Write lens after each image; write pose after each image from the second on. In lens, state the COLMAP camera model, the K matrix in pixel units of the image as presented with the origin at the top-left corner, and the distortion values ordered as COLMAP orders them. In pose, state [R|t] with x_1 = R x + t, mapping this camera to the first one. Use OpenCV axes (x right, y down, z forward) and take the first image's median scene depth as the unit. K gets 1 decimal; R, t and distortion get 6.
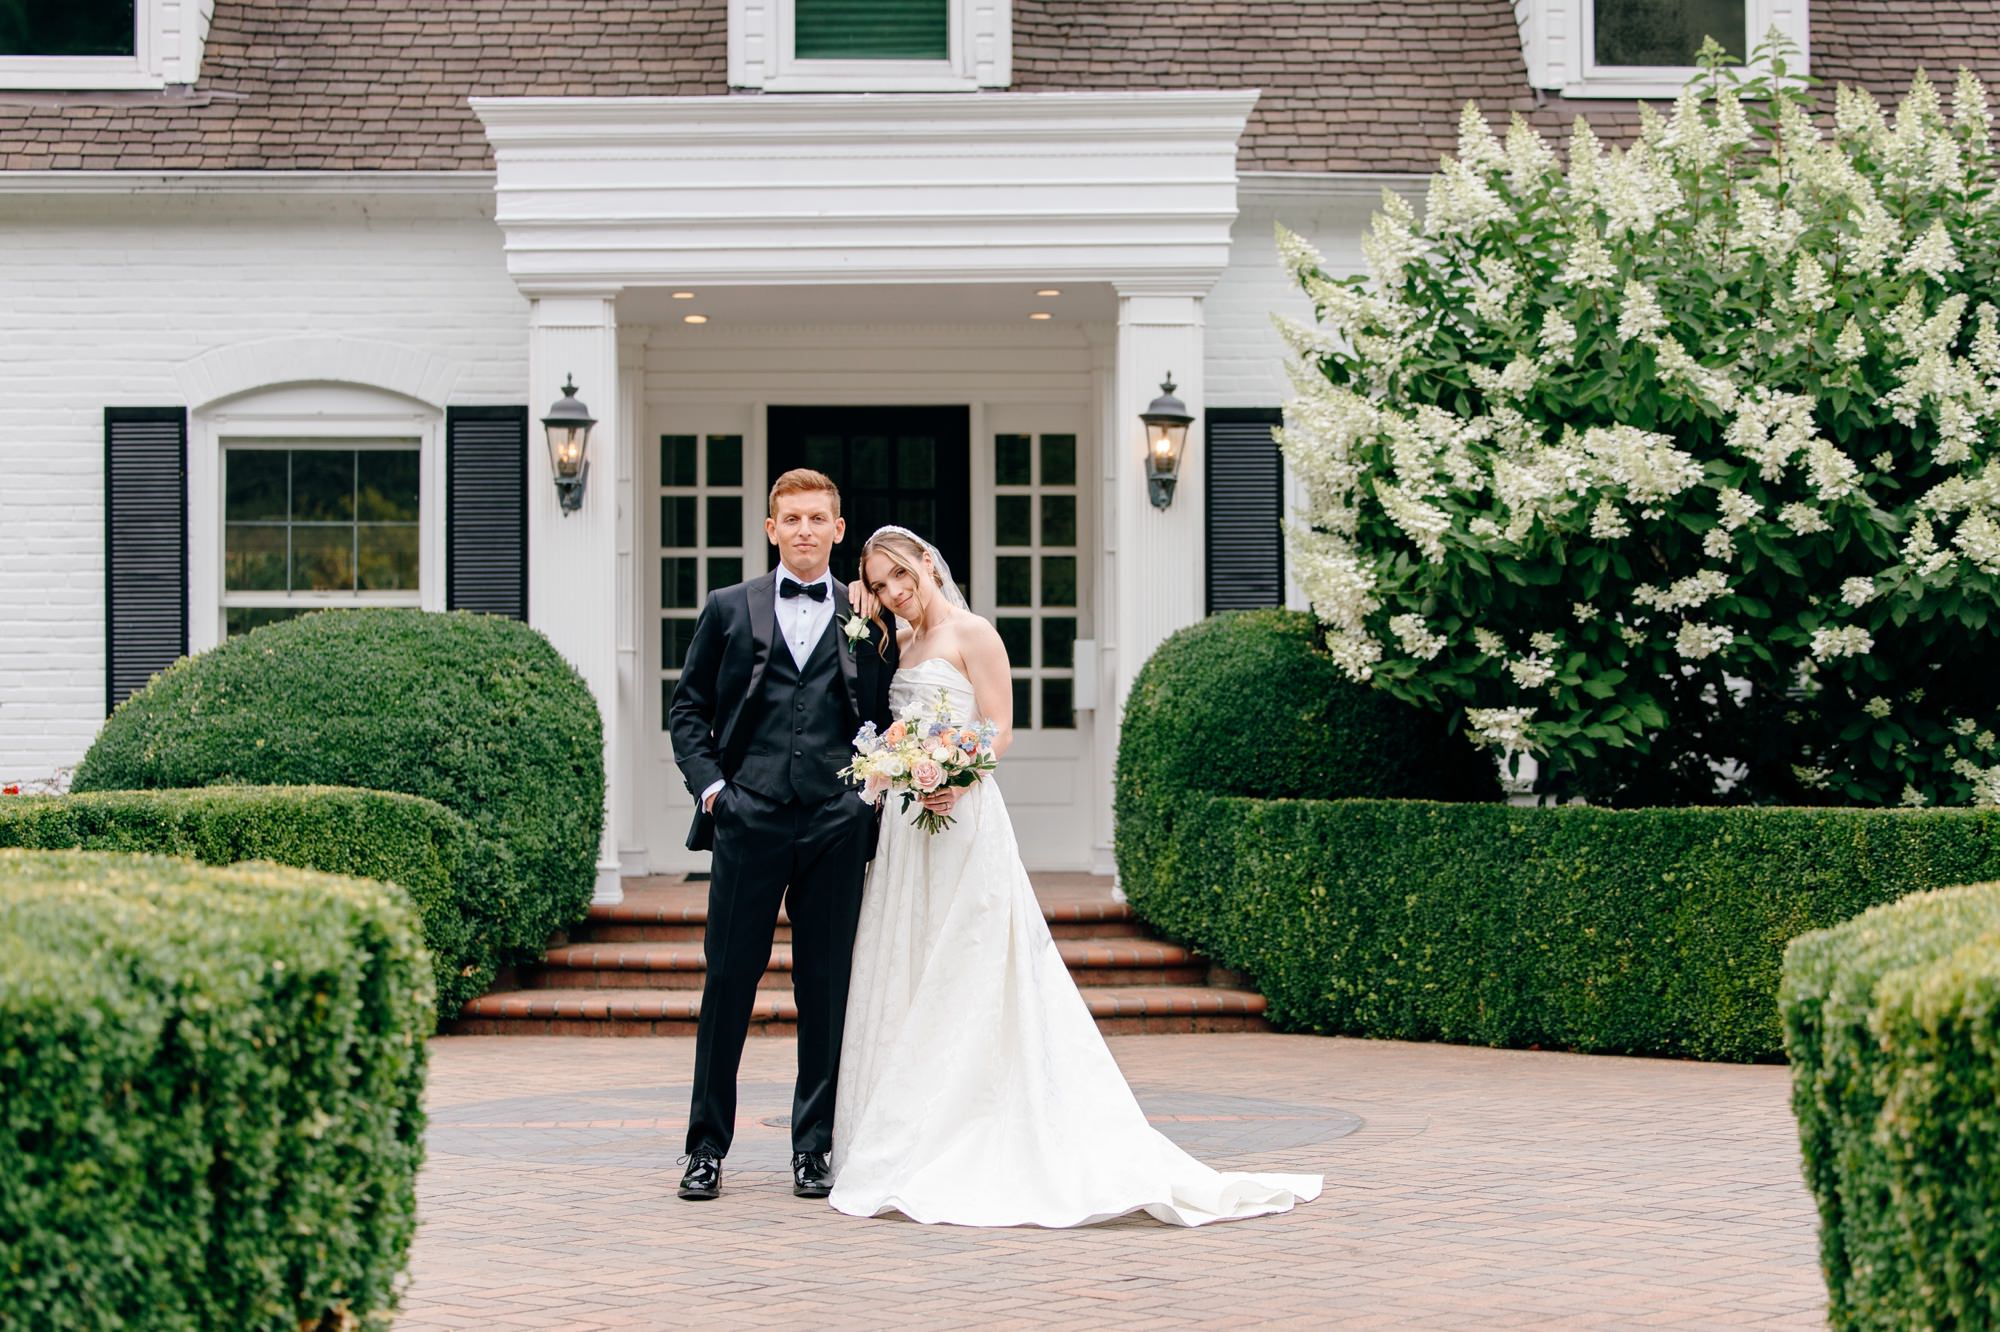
lens RADIAL K [[3916.3, 0, 1100.7], [0, 3916.3, 668.5], [0, 0, 1]] dist [-0.034308, 0.183858]
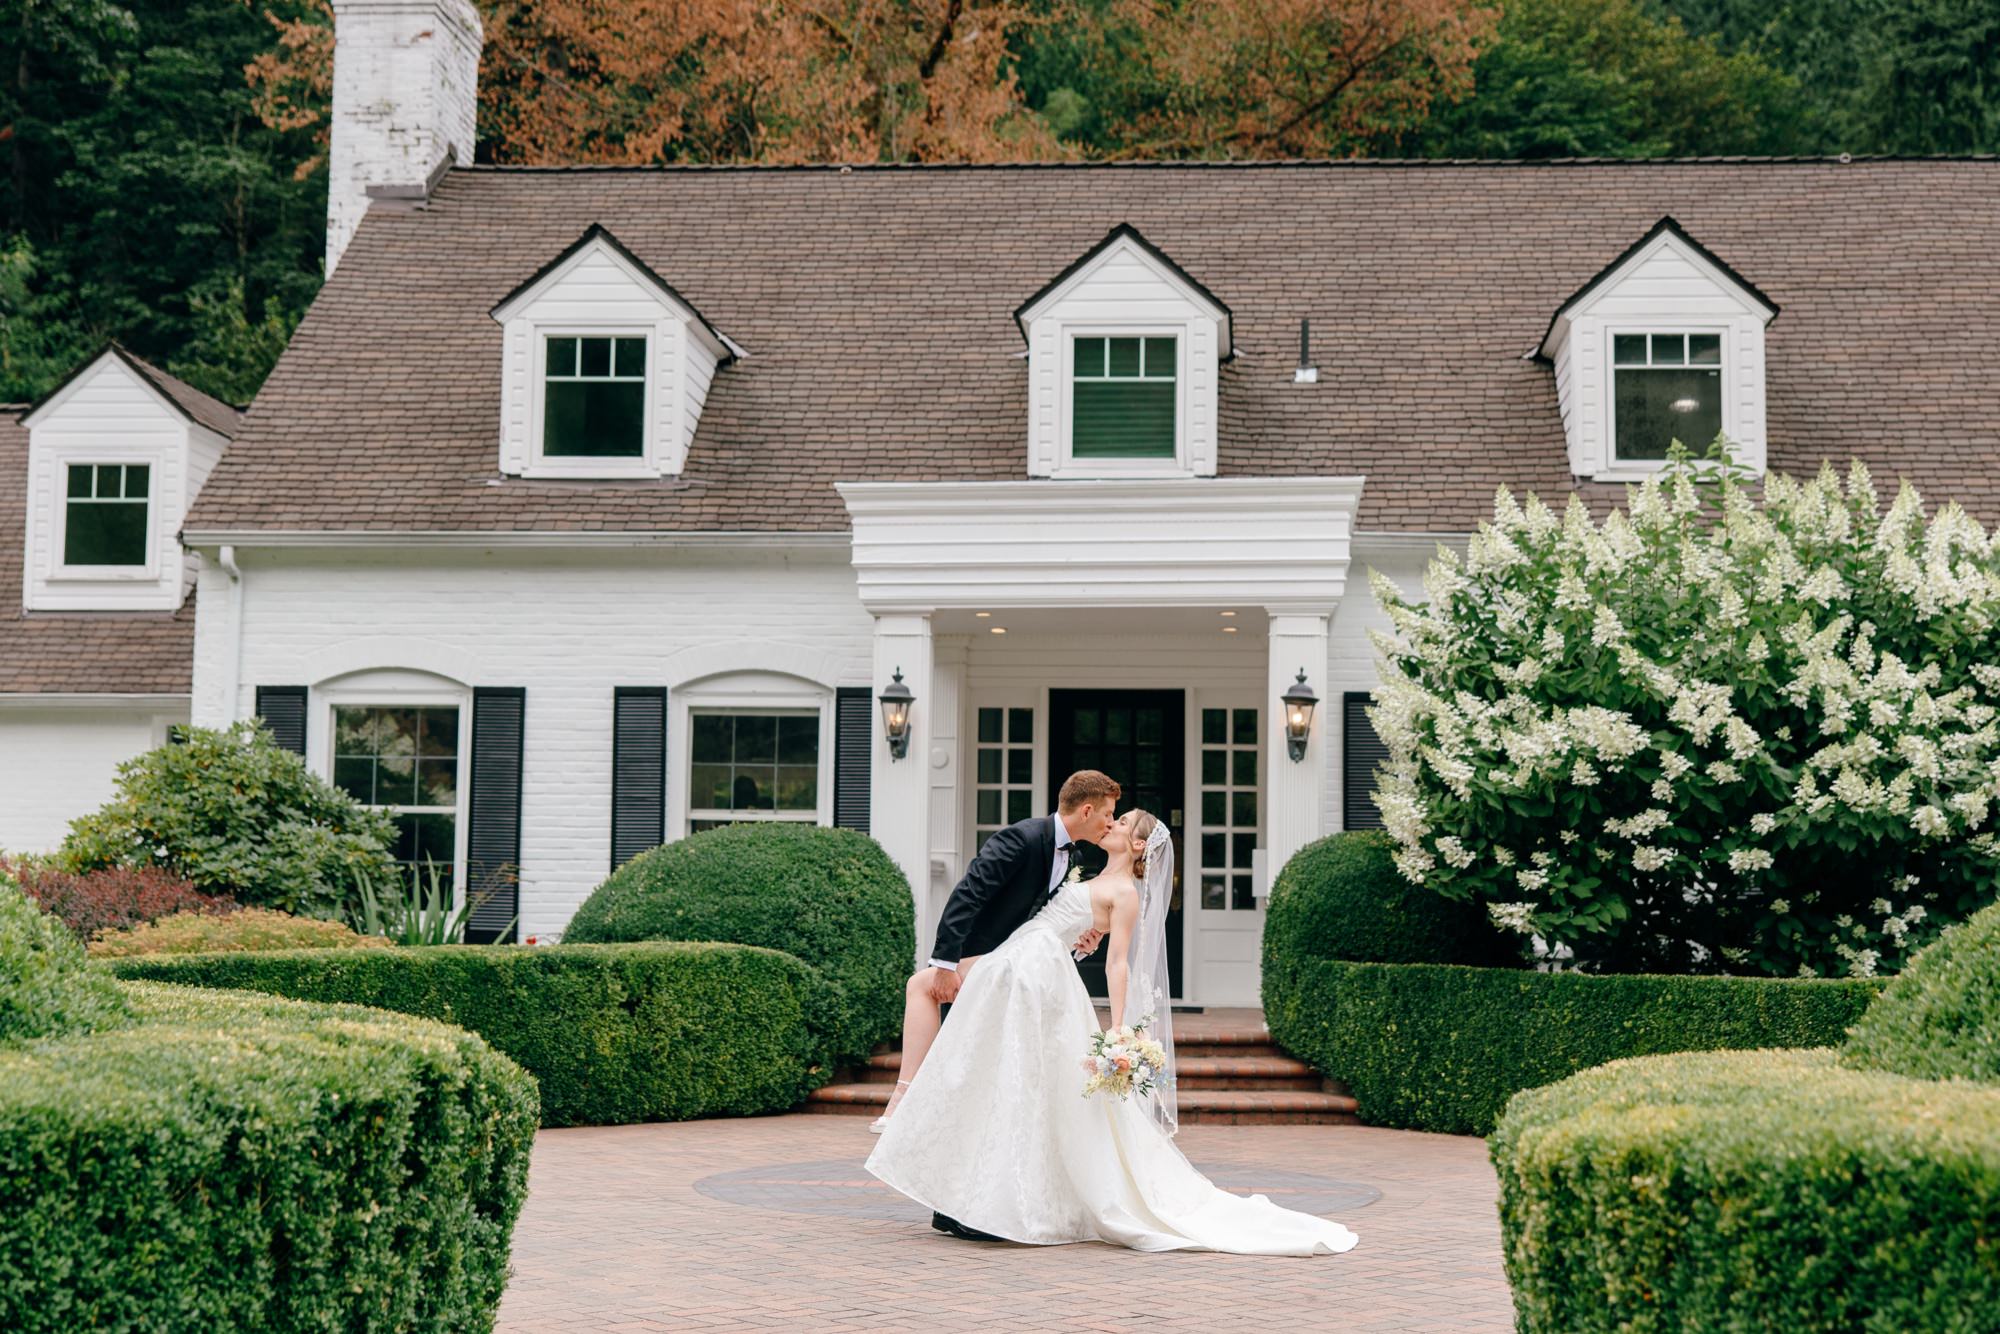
lens RADIAL K [[2582.6, 0, 1089.6], [0, 2582.6, 666.9], [0, 0, 1]] dist [0.006638, 0.017380]
pose [[0.993891, 0.005087, -0.110245, 0.047947], [-0.013323, 0.997162, -0.074096, -0.003499], [0.109555, 0.075112, 0.991139, 0.034743]]
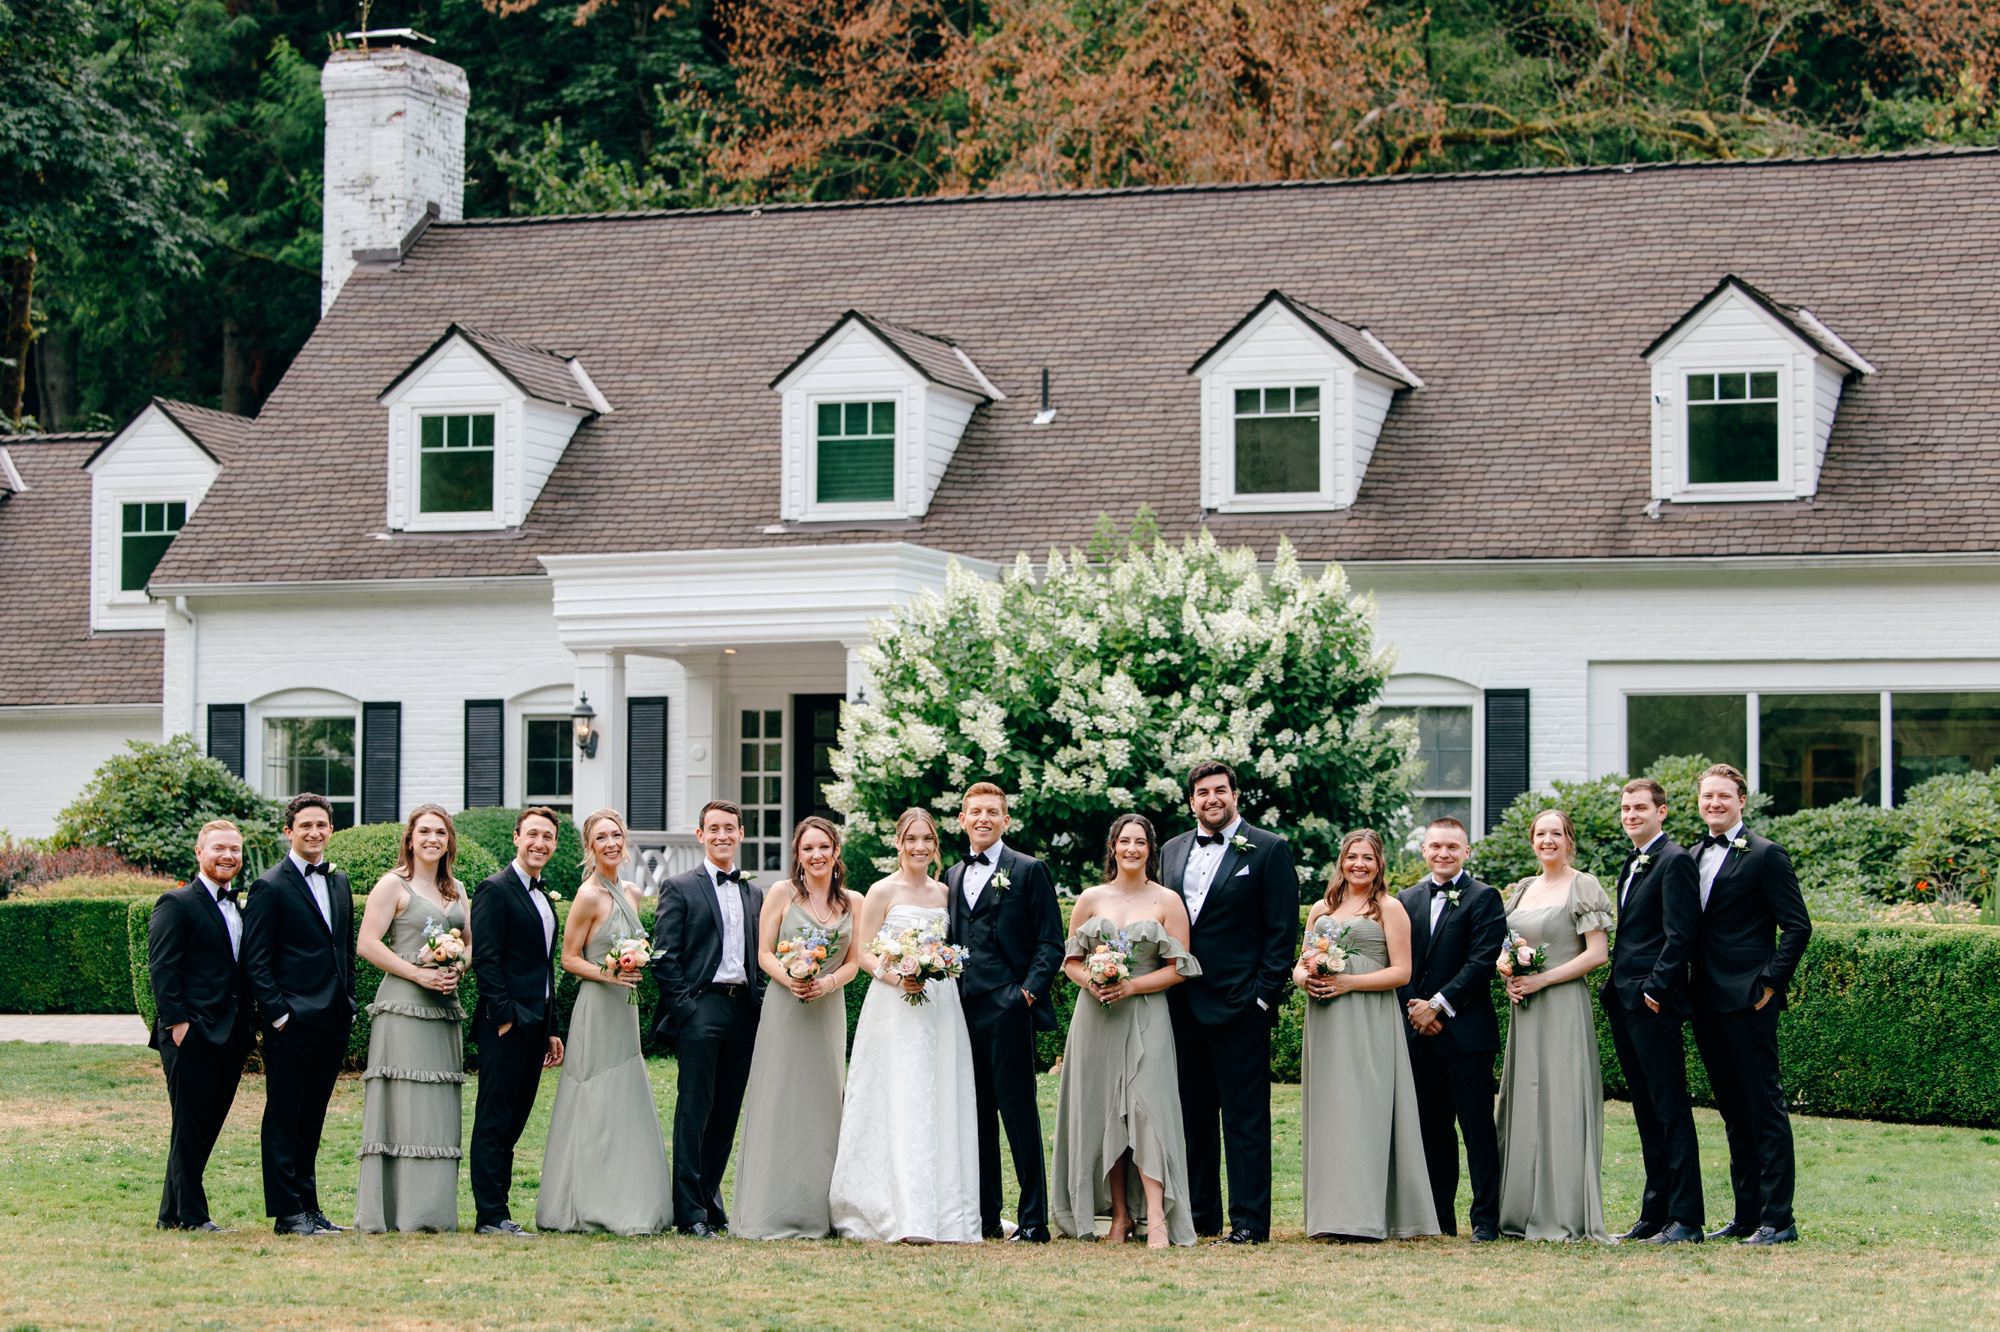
lens RADIAL K [[3916.3, 0, 1100.7], [0, 3916.3, 668.5], [0, 0, 1]] dist [-0.034308, 0.183858]
pose [[0.943199, -0.013912, -0.331938, 0.830636], [0.000026, 0.999126, -0.041799, -0.002962], [0.332229, 0.039416, 0.942375, -0.859856]]
